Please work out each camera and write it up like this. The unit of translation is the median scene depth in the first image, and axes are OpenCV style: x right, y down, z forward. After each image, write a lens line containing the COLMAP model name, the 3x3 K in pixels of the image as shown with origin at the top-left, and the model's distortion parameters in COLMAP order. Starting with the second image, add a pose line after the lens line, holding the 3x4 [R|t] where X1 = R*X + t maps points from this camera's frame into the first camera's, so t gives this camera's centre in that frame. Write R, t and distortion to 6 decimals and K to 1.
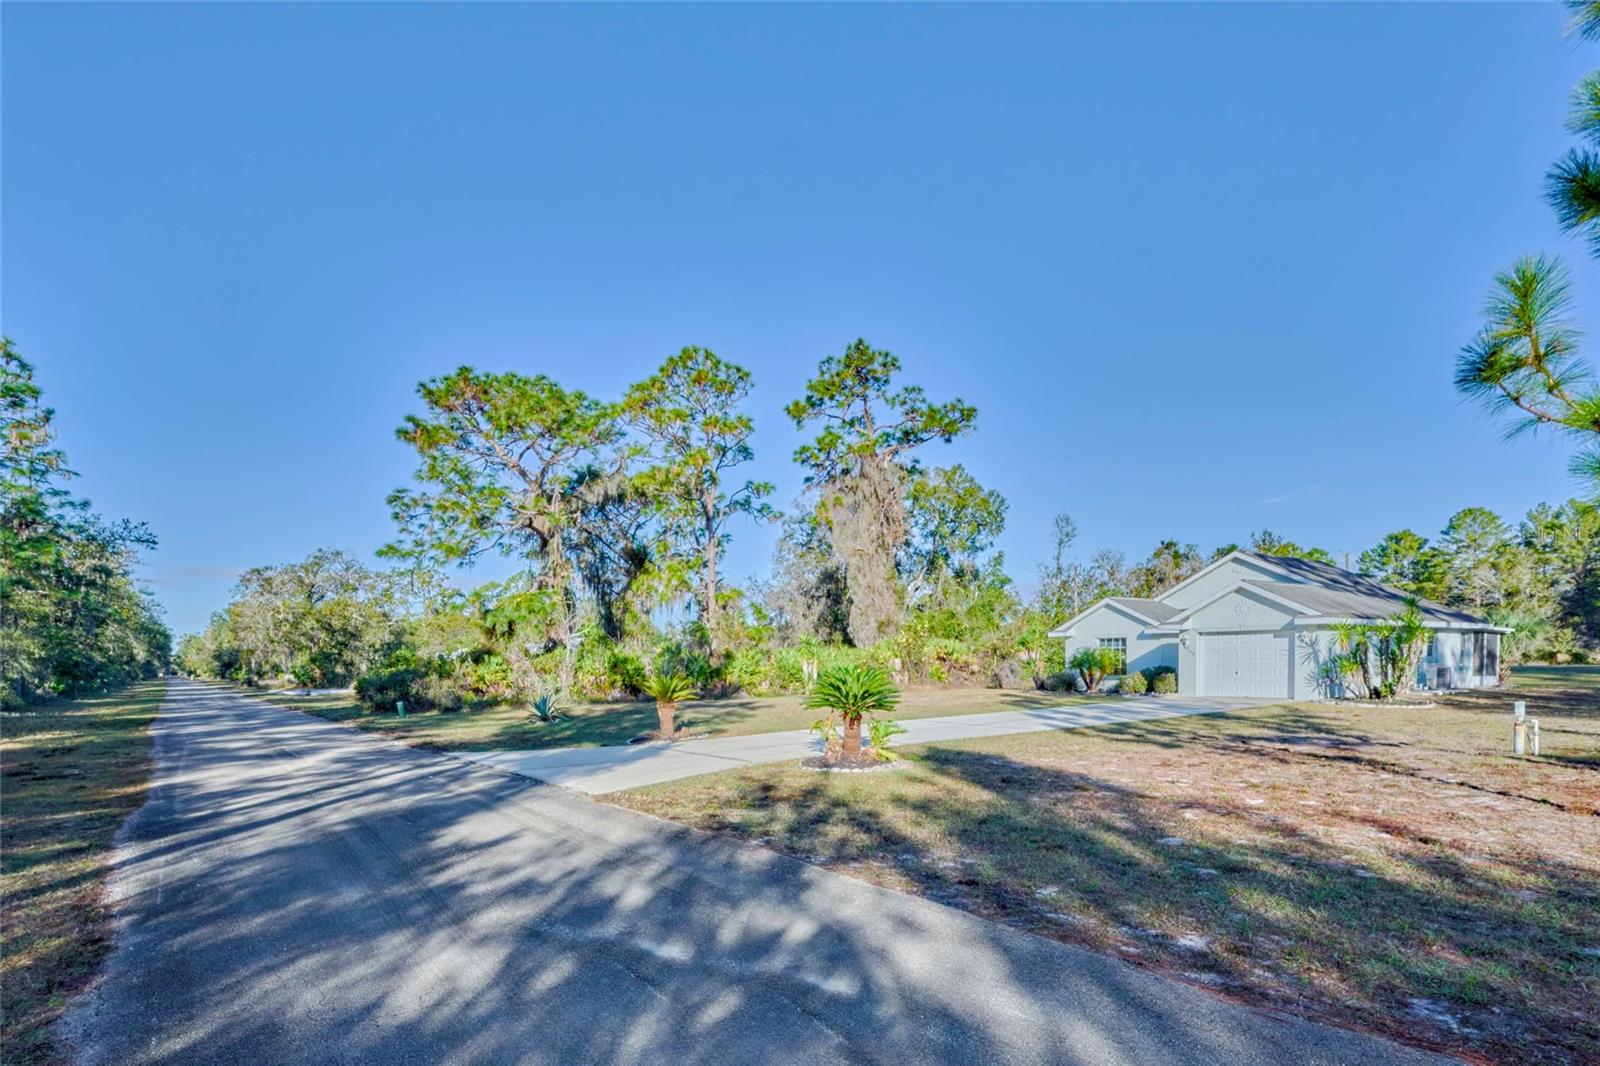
lens RADIAL K [[868.7, 0, 752.9], [0, 868.7, 690.9], [0, 0, 1]] dist [0.002576, 0.000941]
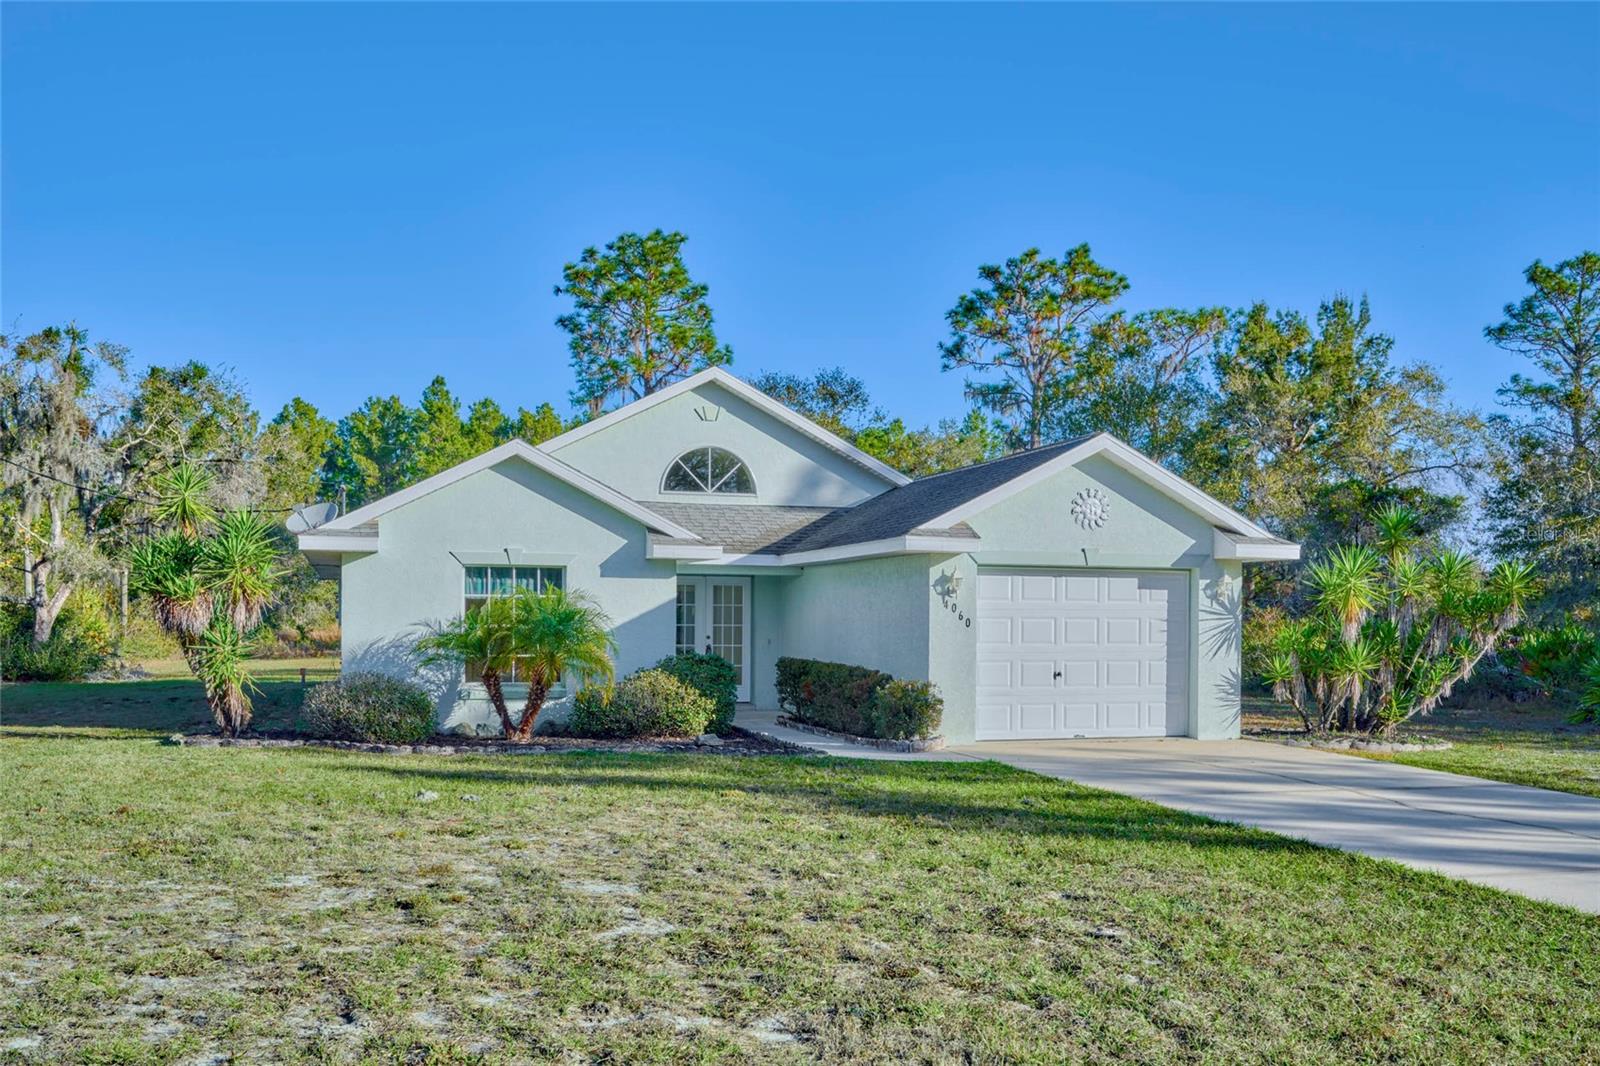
lens RADIAL K [[1447.8, 0, 805.2], [0, 1447.8, 638.3], [0, 0, 1]] dist [-0.003394, -0.005892]
pose [[0.292270, 0.005411, 0.956321, -0.043583], [0.020906, 0.999709, -0.012046, -0.016383], [-0.956107, 0.023513, 0.292071, 0.476091]]
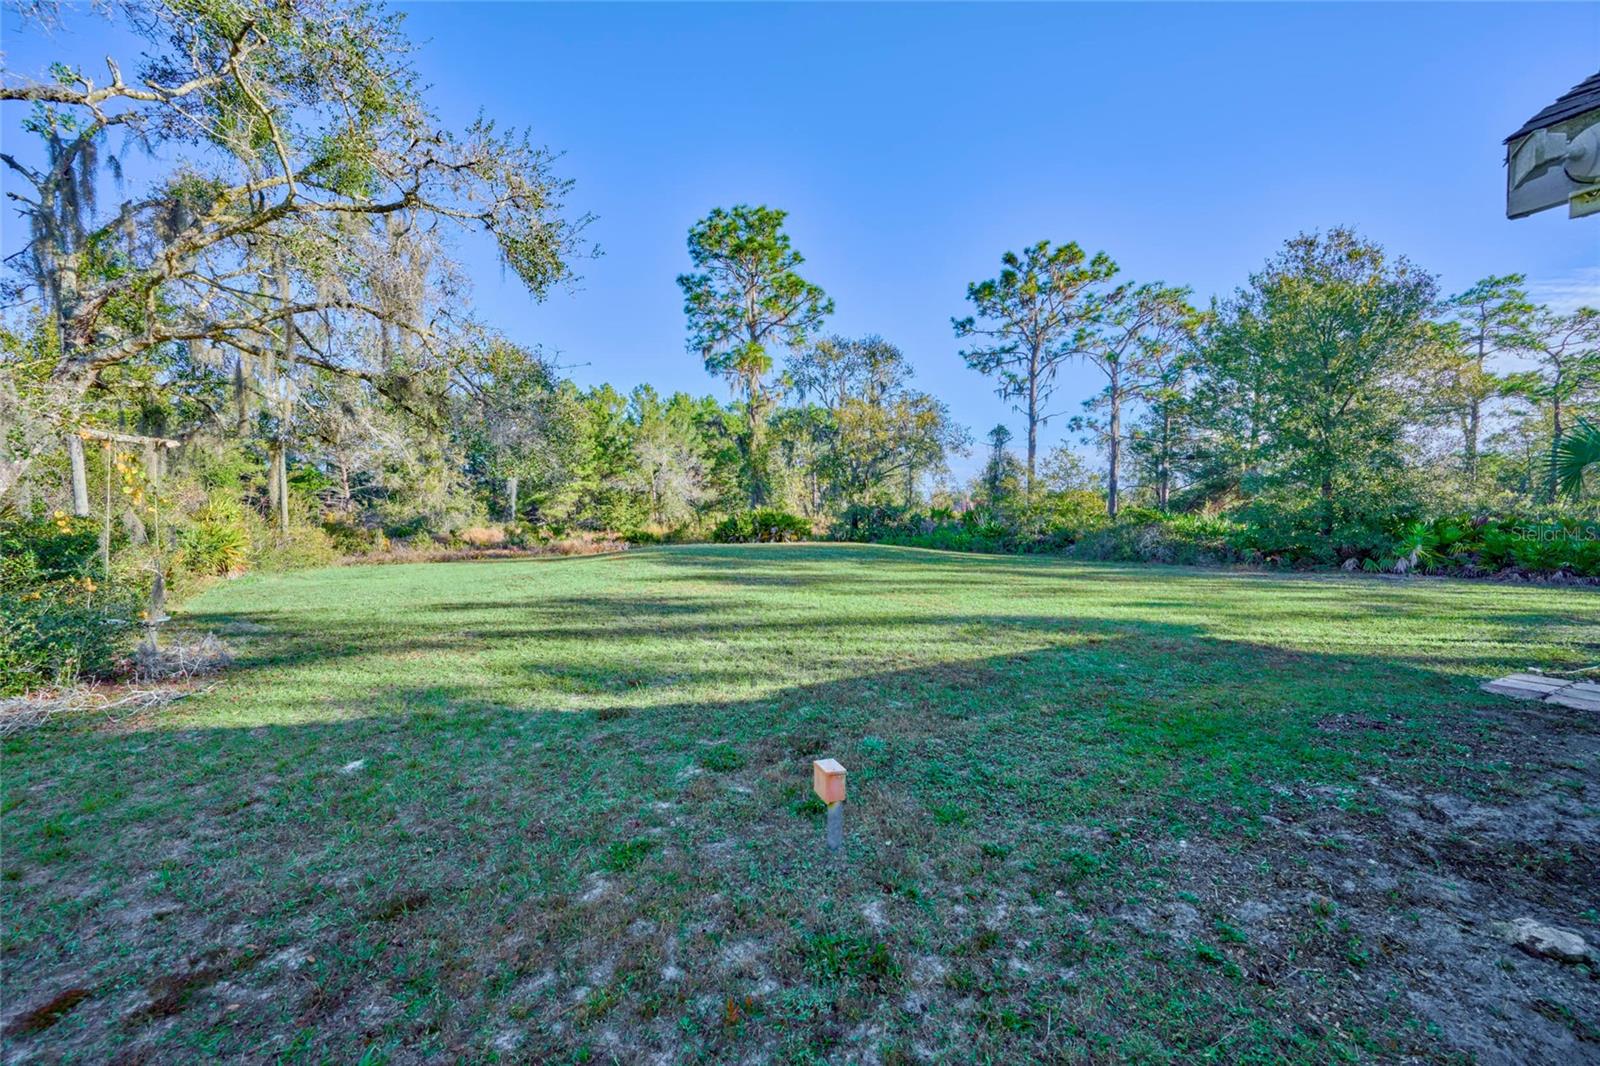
lens RADIAL K [[629.8, 0, 800.3], [0, 629.8, 547.6], [0, 0, 1]] dist [-0.001910, 0.000272]
pose [[0.089659, -0.031717, 0.995467, 0.398912], [0.040399, 0.998786, 0.028185, -0.037720], [-0.995153, 0.037689, 0.090832, 0.837881]]
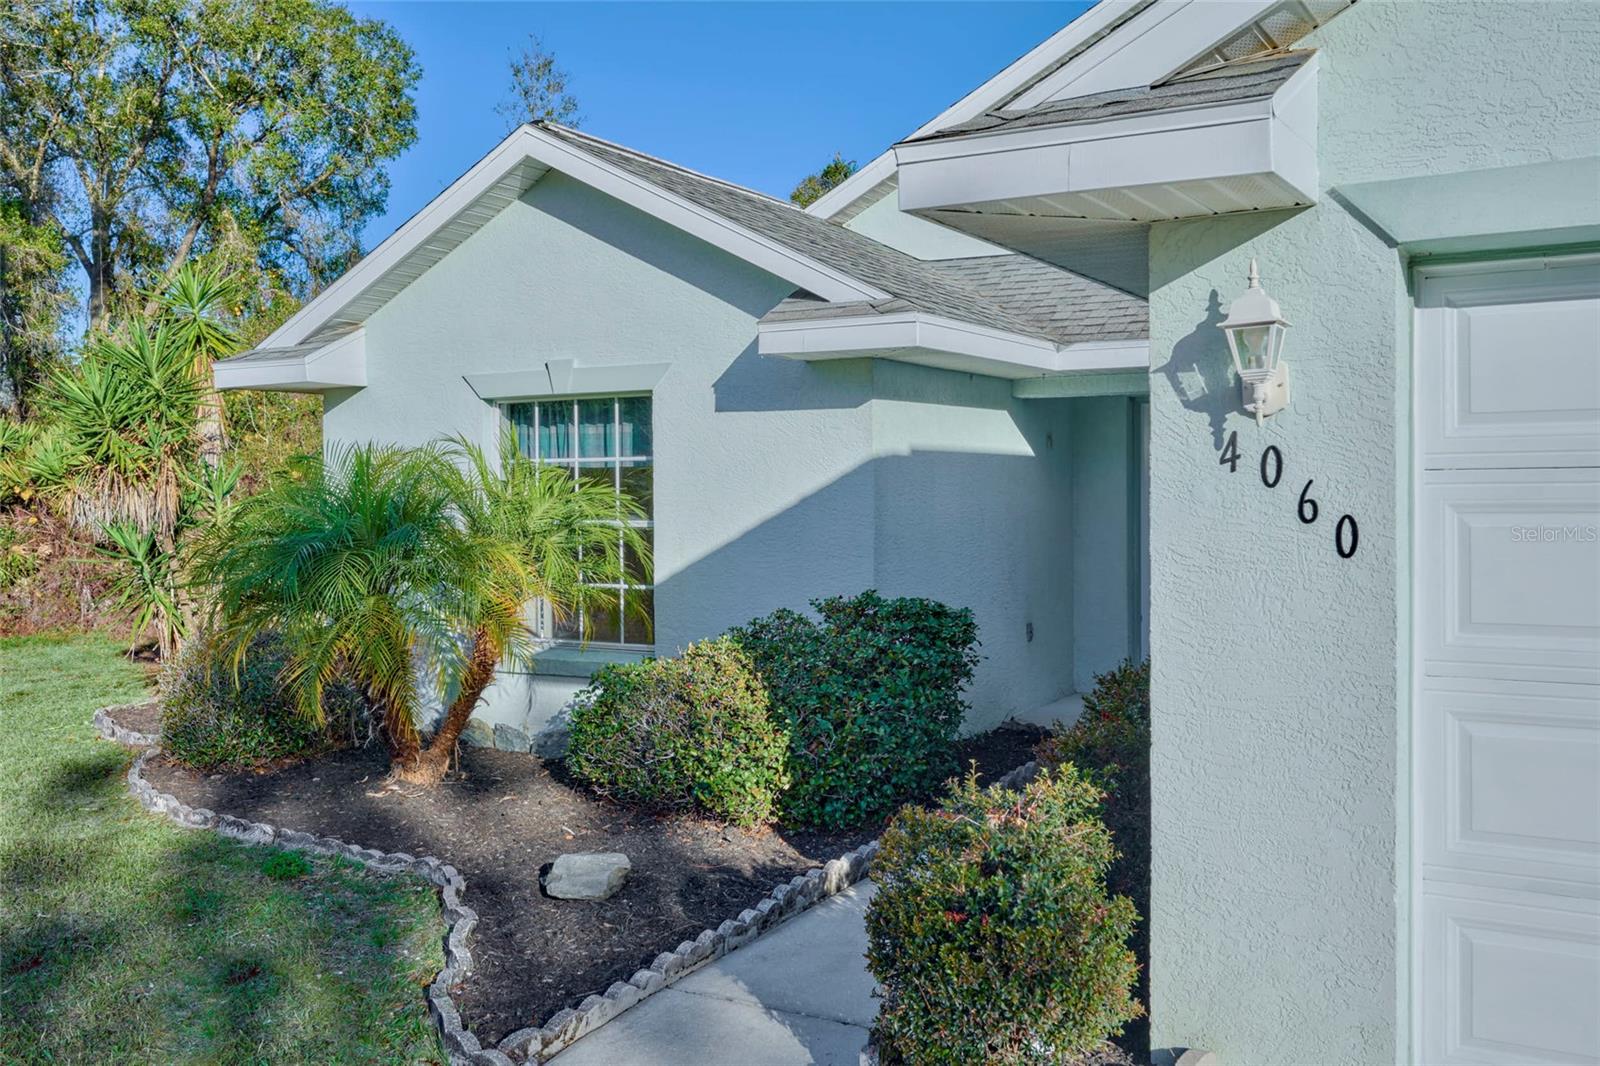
lens RADIAL K [[1405.1, 0, 804.4], [0, 1405.1, 509.4], [0, 0, 1]] dist [-0.003850, -0.003877]
pose [[0.902510, -0.000999, 0.430667, 0.220894], [0.010257, 0.999764, -0.019175, -0.023163], [-0.430546, 0.021723, 0.902307, 0.487634]]
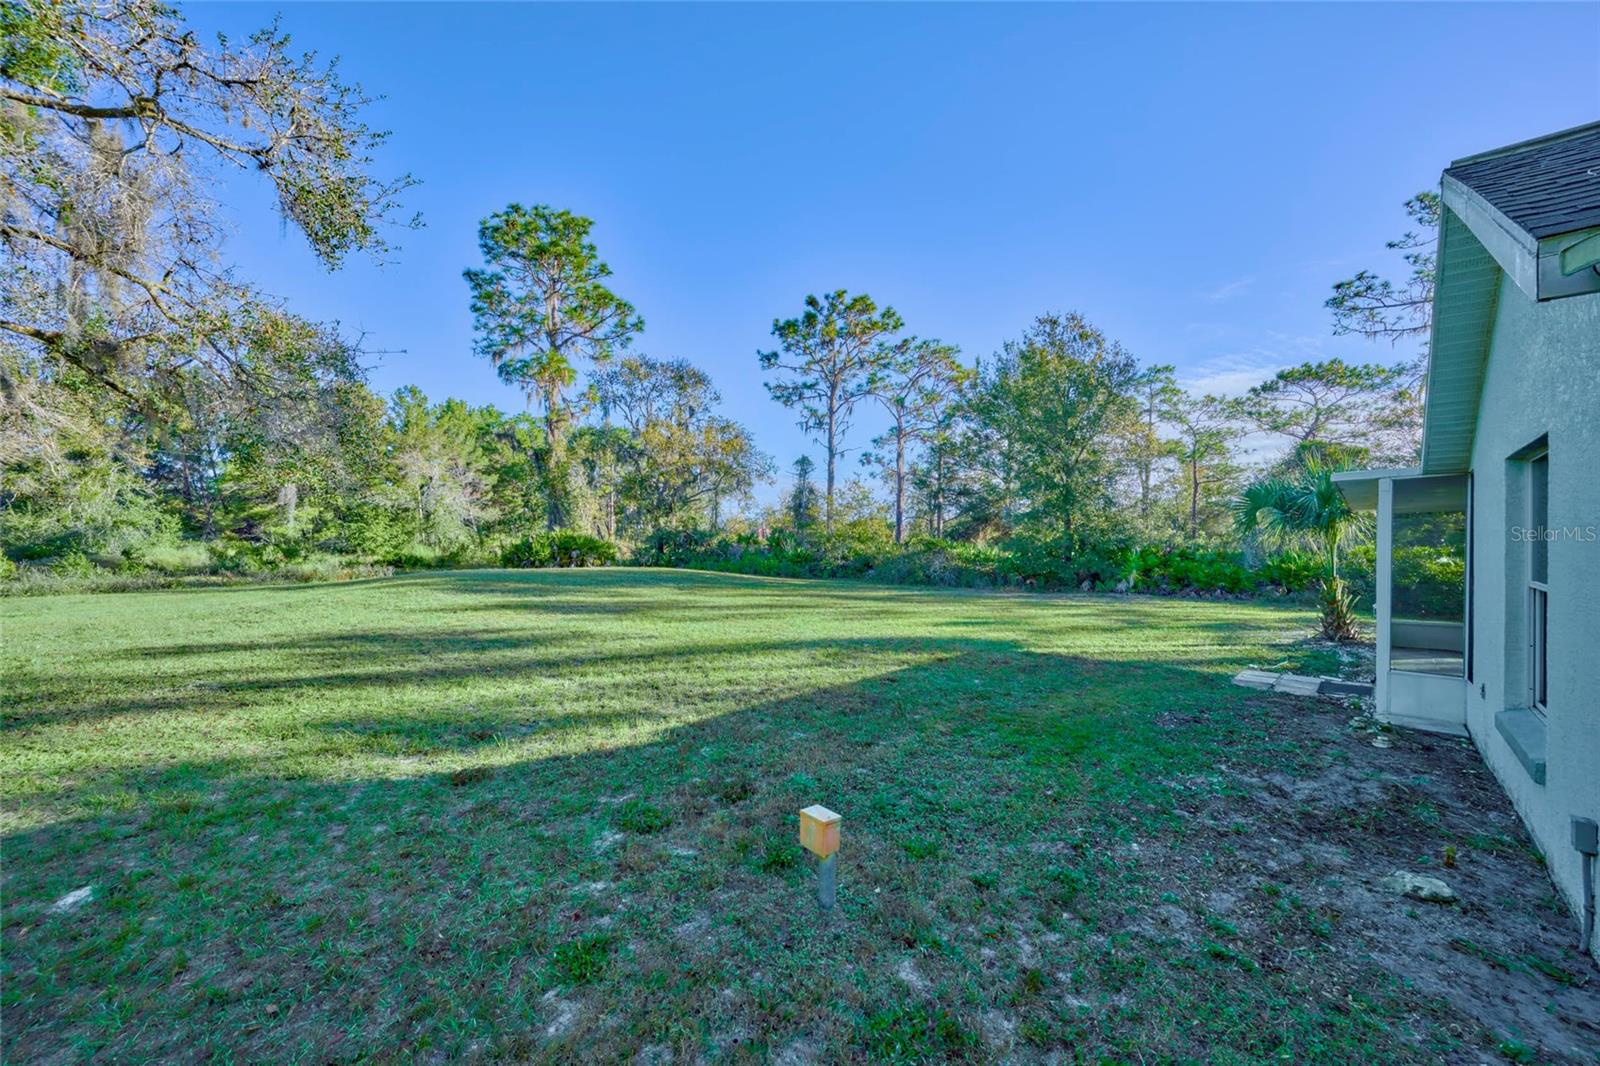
lens RADIAL K [[629.8, 0, 800.3], [0, 629.8, 547.6], [0, 0, 1]] dist [-0.001910, 0.000272]
pose [[-0.236467, 0.007181, 0.971613, 0.405994], [0.030610, 0.999531, 0.000062, -0.038054], [-0.971157, 0.029755, -0.236576, 0.855292]]
